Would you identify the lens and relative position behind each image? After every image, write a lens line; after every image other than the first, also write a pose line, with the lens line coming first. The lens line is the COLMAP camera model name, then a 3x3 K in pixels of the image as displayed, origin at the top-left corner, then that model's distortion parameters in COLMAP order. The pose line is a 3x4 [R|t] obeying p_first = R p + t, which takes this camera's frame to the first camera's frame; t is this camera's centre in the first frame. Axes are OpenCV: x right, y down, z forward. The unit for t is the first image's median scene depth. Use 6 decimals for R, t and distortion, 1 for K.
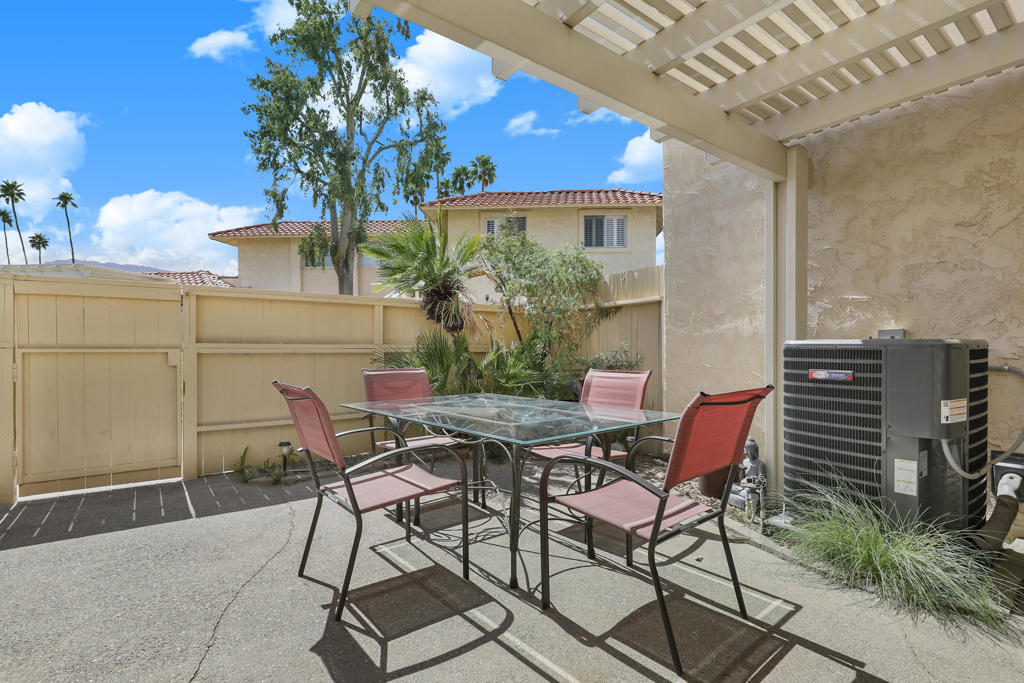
lens RADIAL K [[469.2, 0, 512.0], [0, 469.2, 341.5], [0, 0, 1]] dist [0.029170, 0.000097]
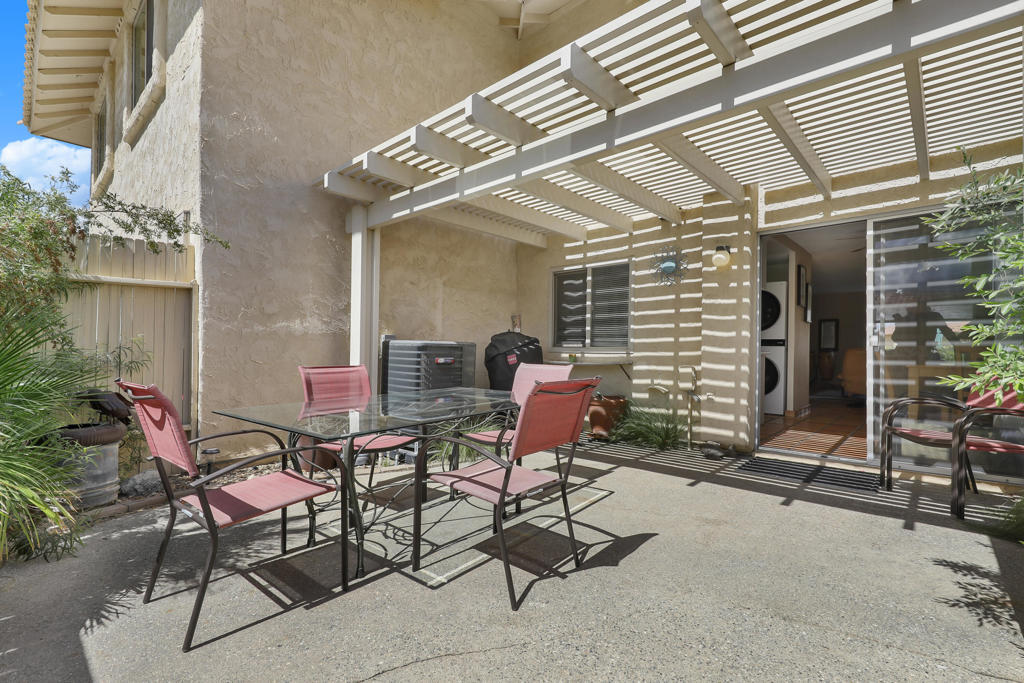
lens RADIAL K [[478.6, 0, 512.0], [0, 478.6, 341.5], [0, 0, 1]] dist [0.000552, 0.000107]
pose [[-0.193748, 0.016818, 0.980907, -1.068179], [-0.018691, 0.999608, -0.020830, 0.027651], [-0.980873, -0.022370, -0.193358, 0.979647]]
